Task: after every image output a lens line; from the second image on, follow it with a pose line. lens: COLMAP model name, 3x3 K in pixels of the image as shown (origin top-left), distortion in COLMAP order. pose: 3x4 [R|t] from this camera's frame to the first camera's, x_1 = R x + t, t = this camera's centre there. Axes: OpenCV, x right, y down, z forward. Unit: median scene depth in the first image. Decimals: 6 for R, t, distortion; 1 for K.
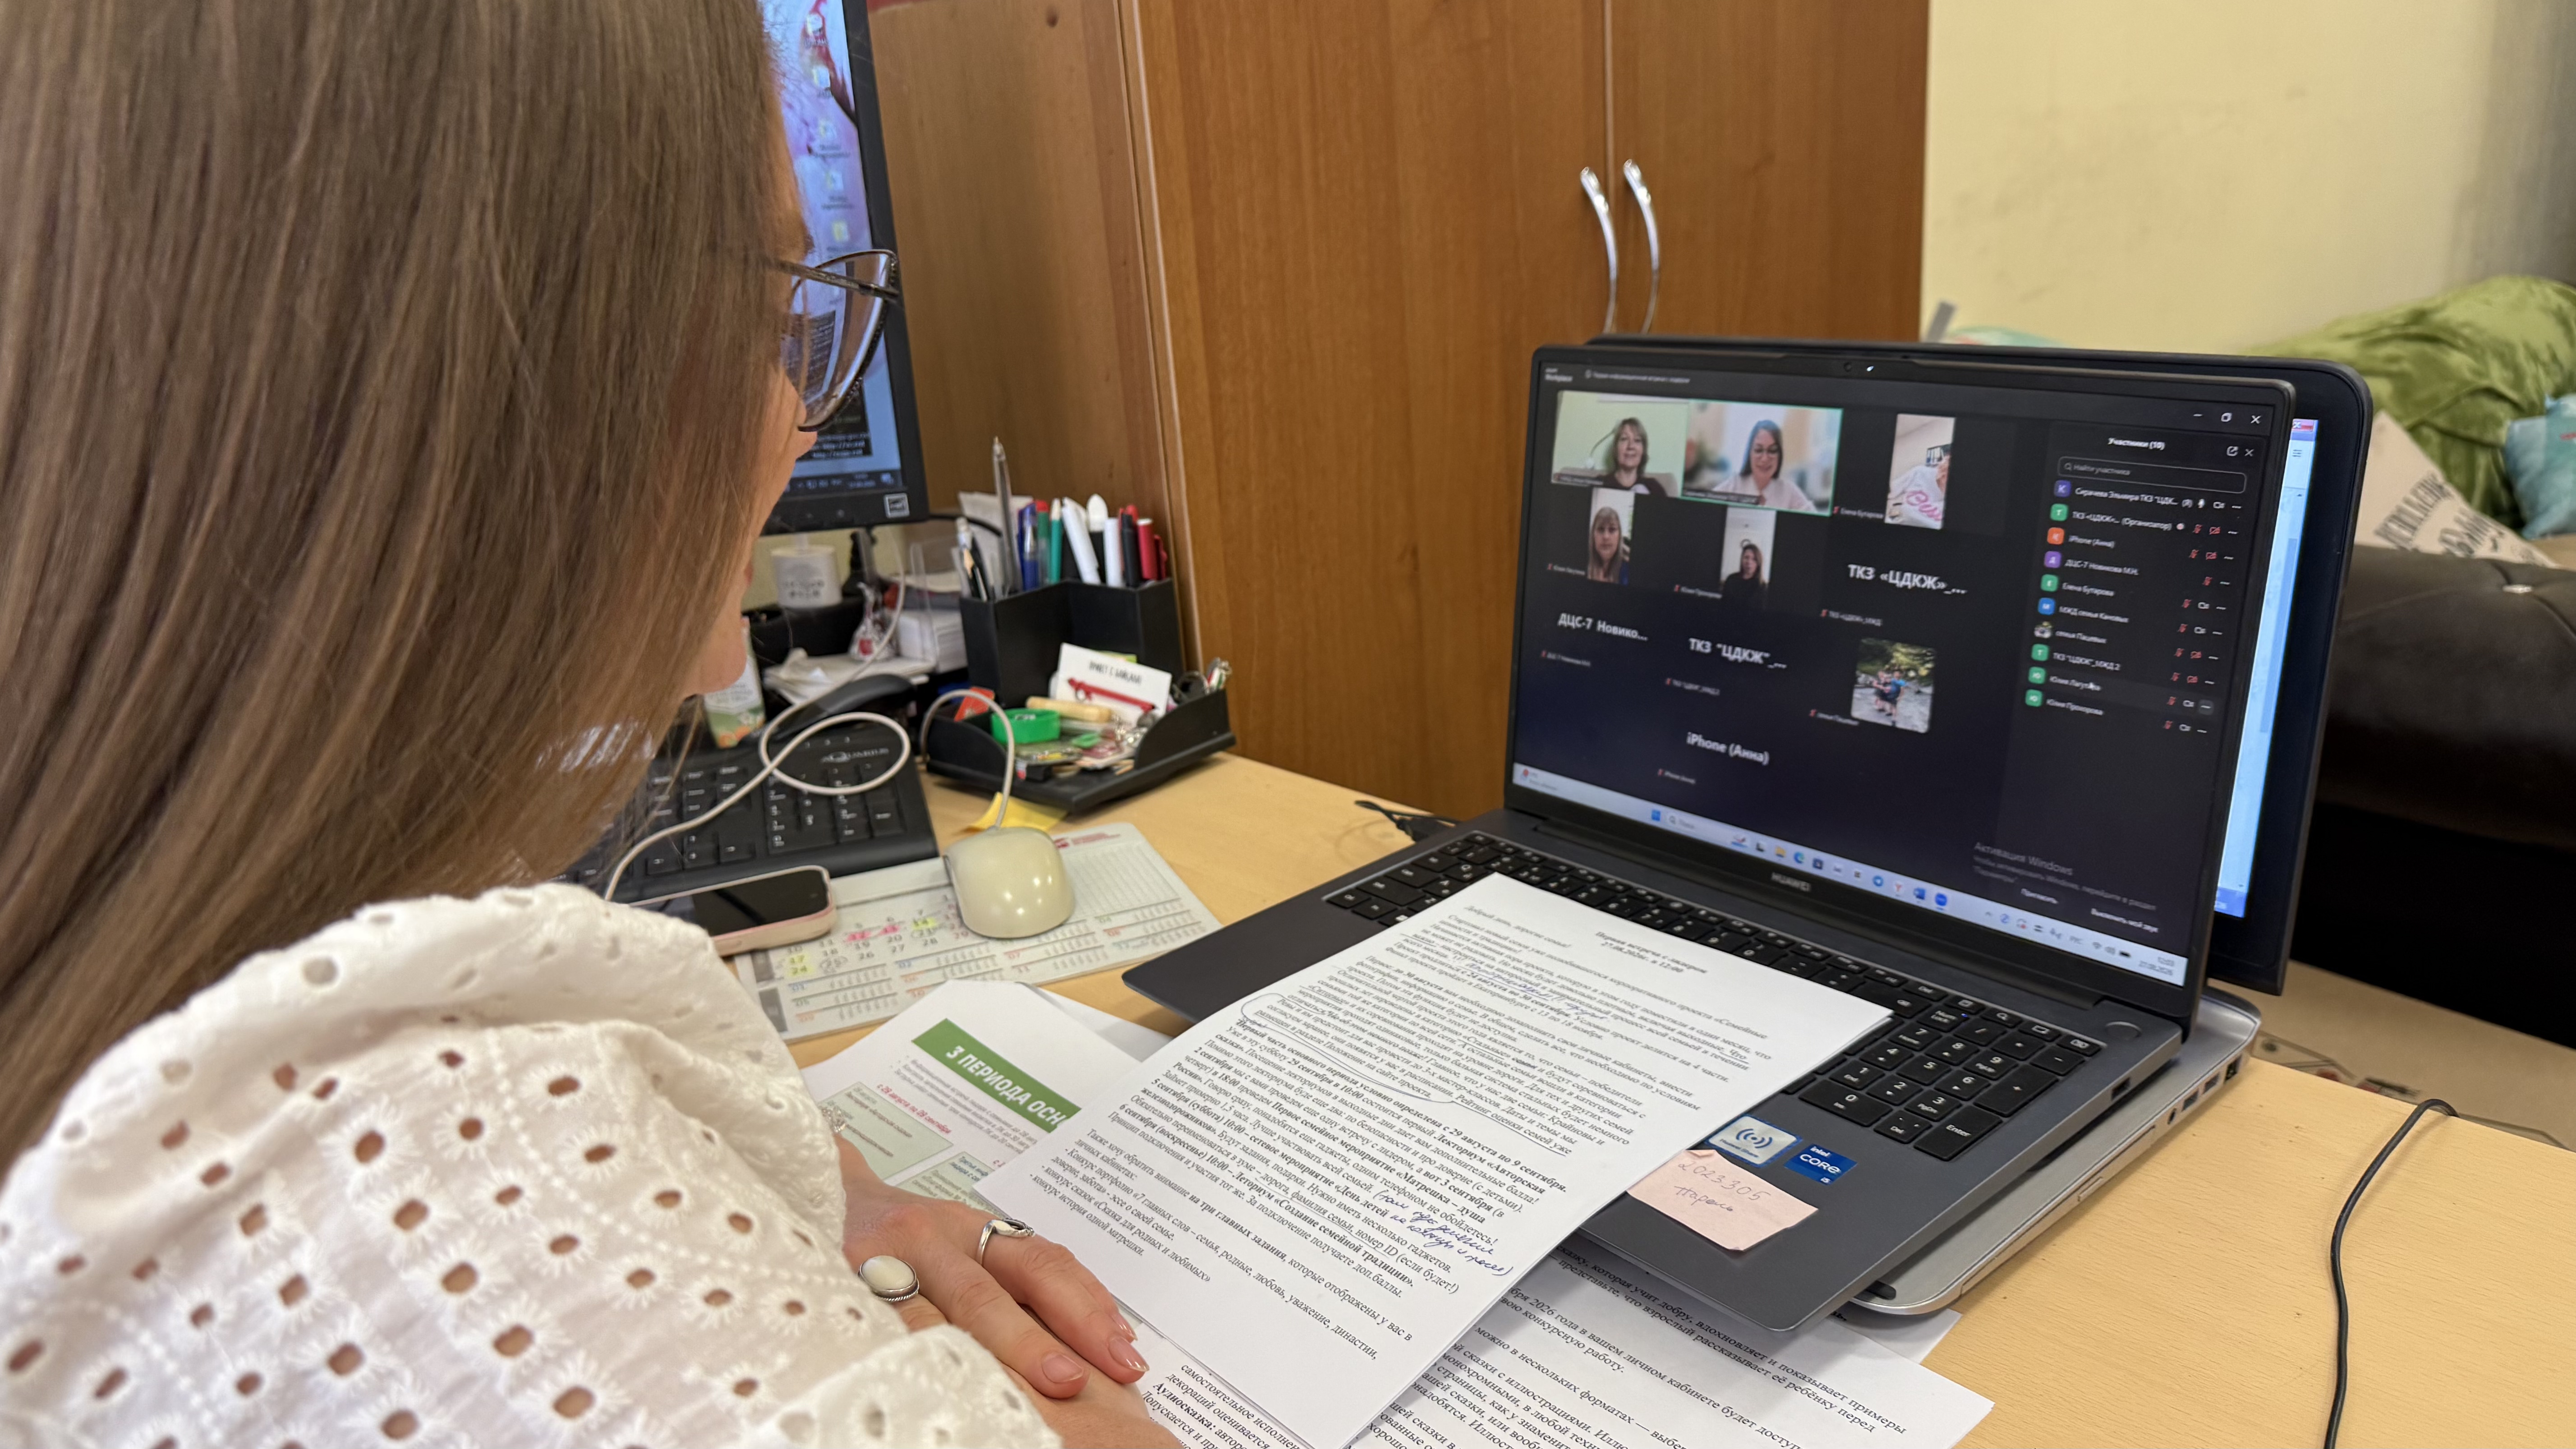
lens RADIAL K [[1934.3, 0, 1189.9], [0, 1934.3, 654.9], [0, 0, 1]] dist [0.125354, -0.034588]
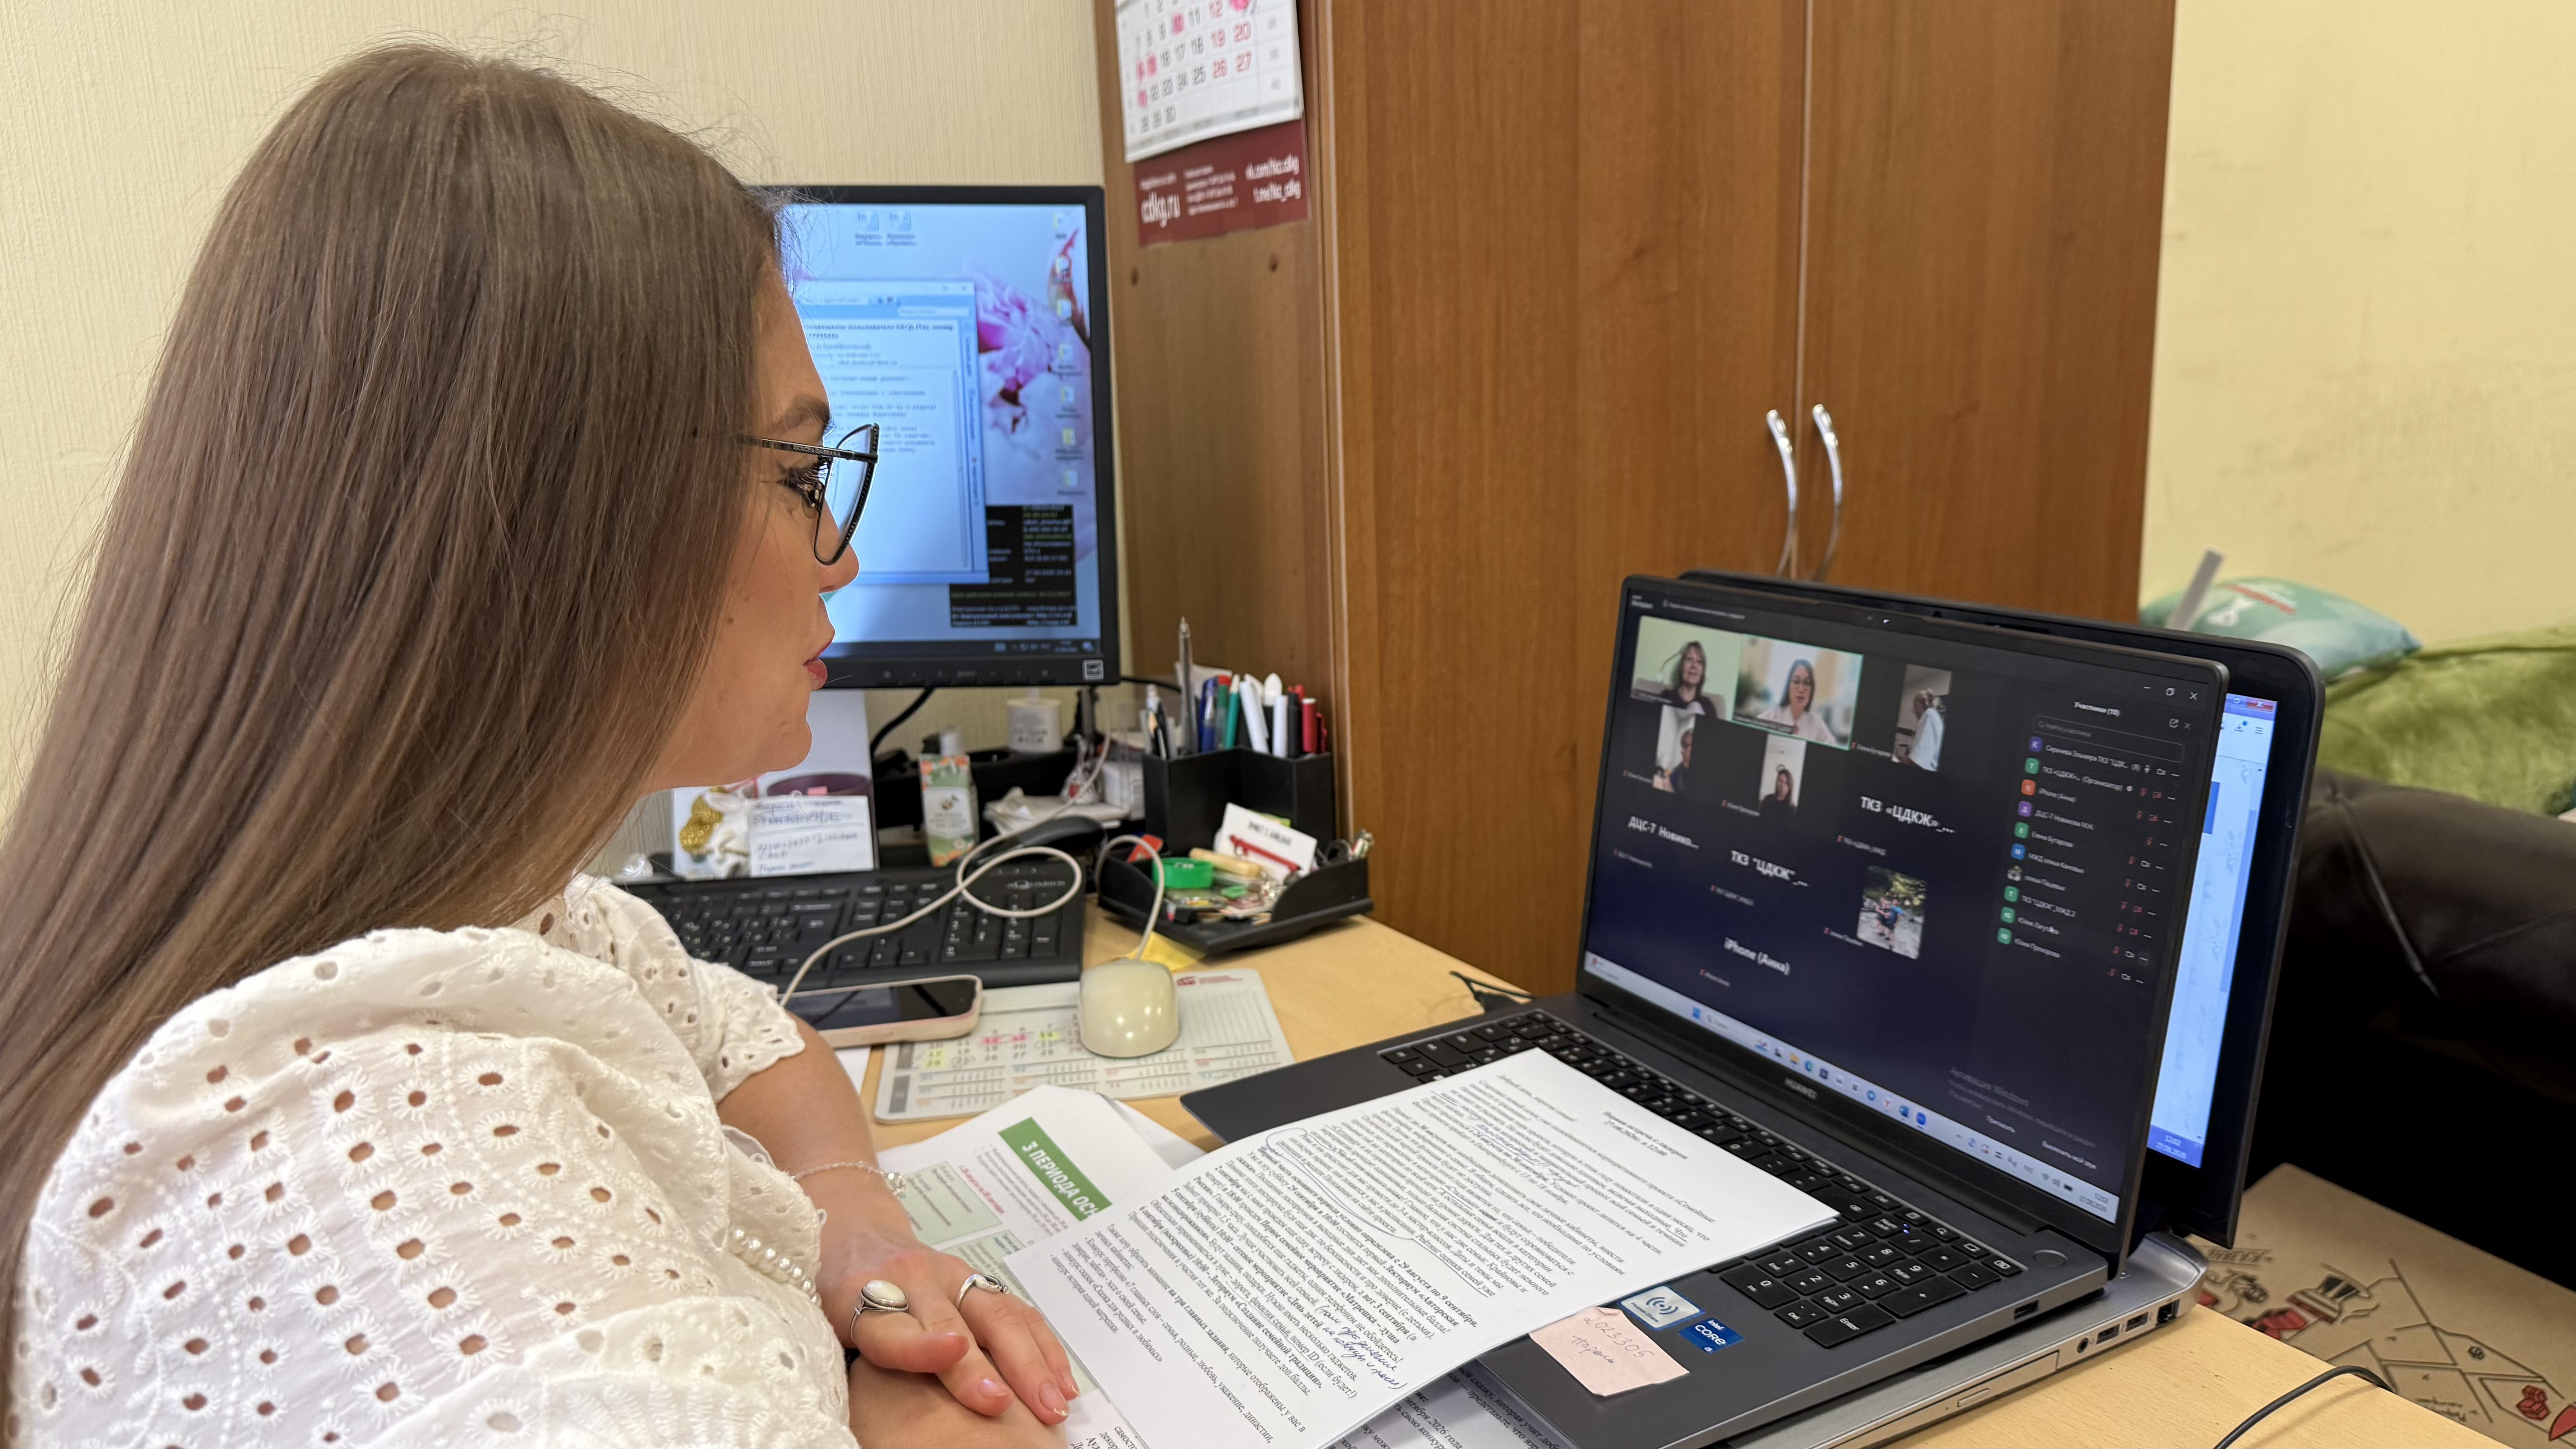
lens RADIAL K [[1934.3, 0, 1253.8], [0, 1934.3, 646.9], [0, 0, 1]] dist [0.125354, -0.034588]
pose [[0.978099, 0.076398, -0.193613, 0.183972], [-0.093466, 0.992355, -0.080596, -0.007902], [0.185976, 0.096927, 0.977762, -0.119165]]
